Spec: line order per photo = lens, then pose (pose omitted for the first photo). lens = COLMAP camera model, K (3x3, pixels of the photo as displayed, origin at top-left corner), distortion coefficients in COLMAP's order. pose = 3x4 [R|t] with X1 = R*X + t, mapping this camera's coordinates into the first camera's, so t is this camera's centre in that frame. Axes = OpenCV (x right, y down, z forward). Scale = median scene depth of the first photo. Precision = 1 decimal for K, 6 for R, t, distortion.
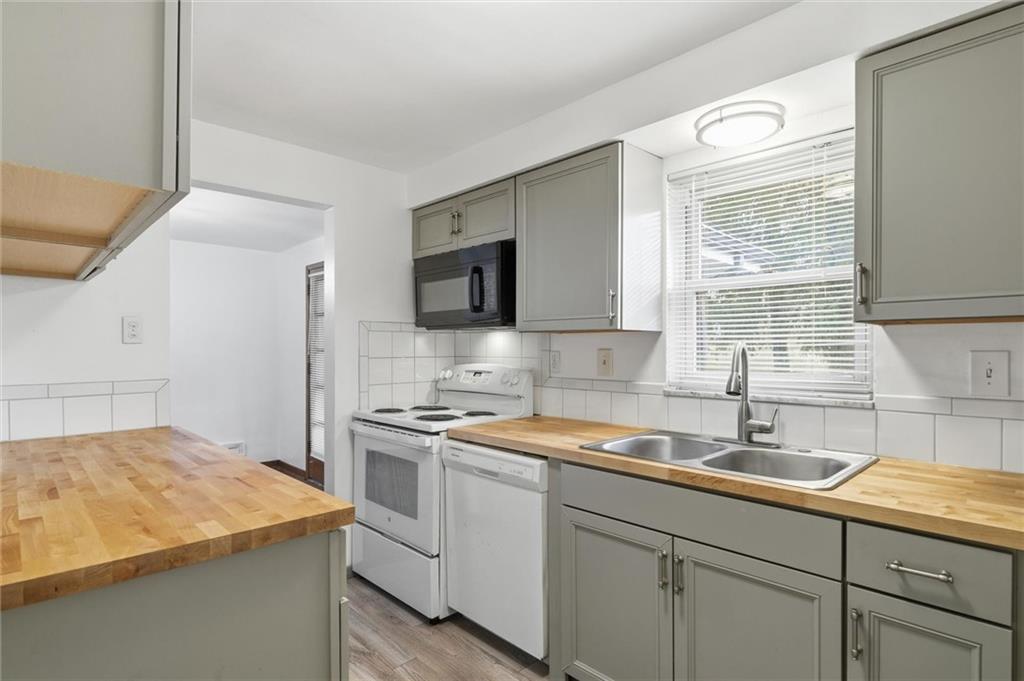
lens RADIAL K [[525.9, 0, 512.0], [0, 525.9, 340.5], [0, 0, 1]] dist [-0.000446, -0.000776]
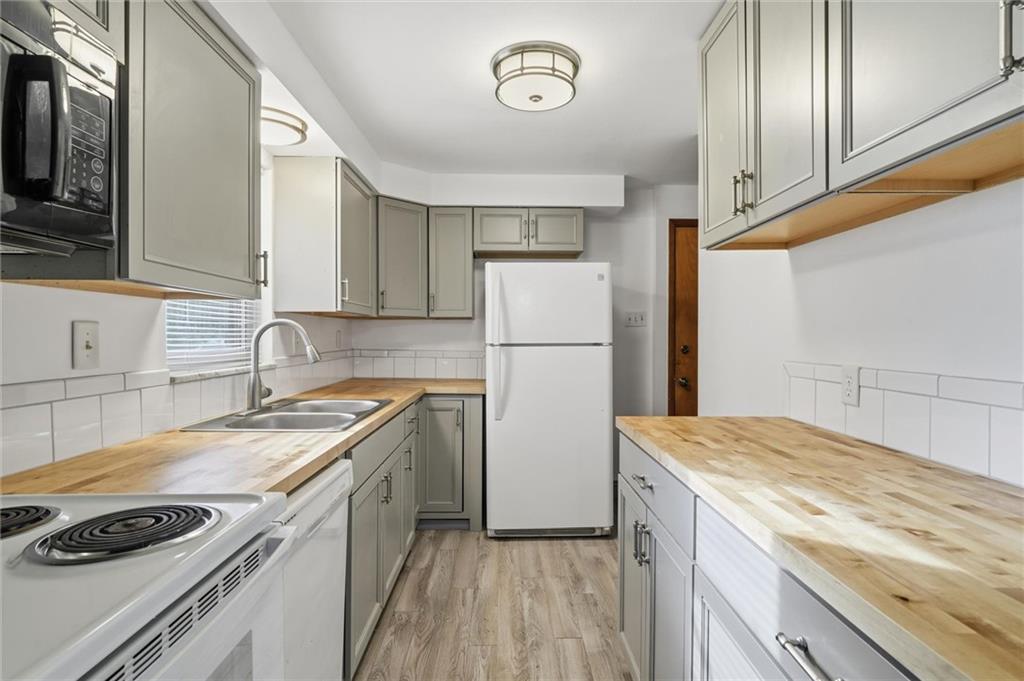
lens RADIAL K [[525.9, 0, 512.0], [0, 525.9, 340.5], [0, 0, 1]] dist [-0.000446, -0.000776]
pose [[-0.733919, -0.004023, 0.679225, -0.690241], [-0.006551, 0.999978, -0.001155, 0.043378], [-0.679205, -0.005297, -0.733929, 1.411710]]
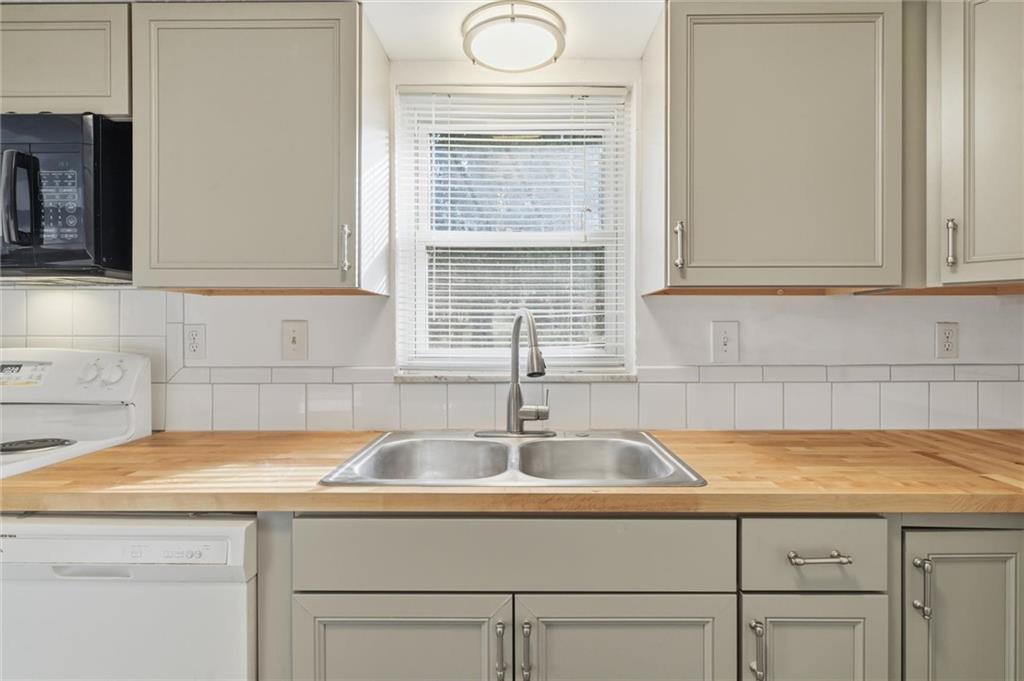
lens RADIAL K [[522.9, 0, 514.1], [0, 522.9, 327.1], [0, 0, 1]] dist [-0.002616, -0.000281]
pose [[0.700515, 0.002108, 0.713634, -0.131685], [-0.008675, 0.999947, 0.005561, 0.023688], [-0.713585, -0.010086, 0.700497, 0.426326]]
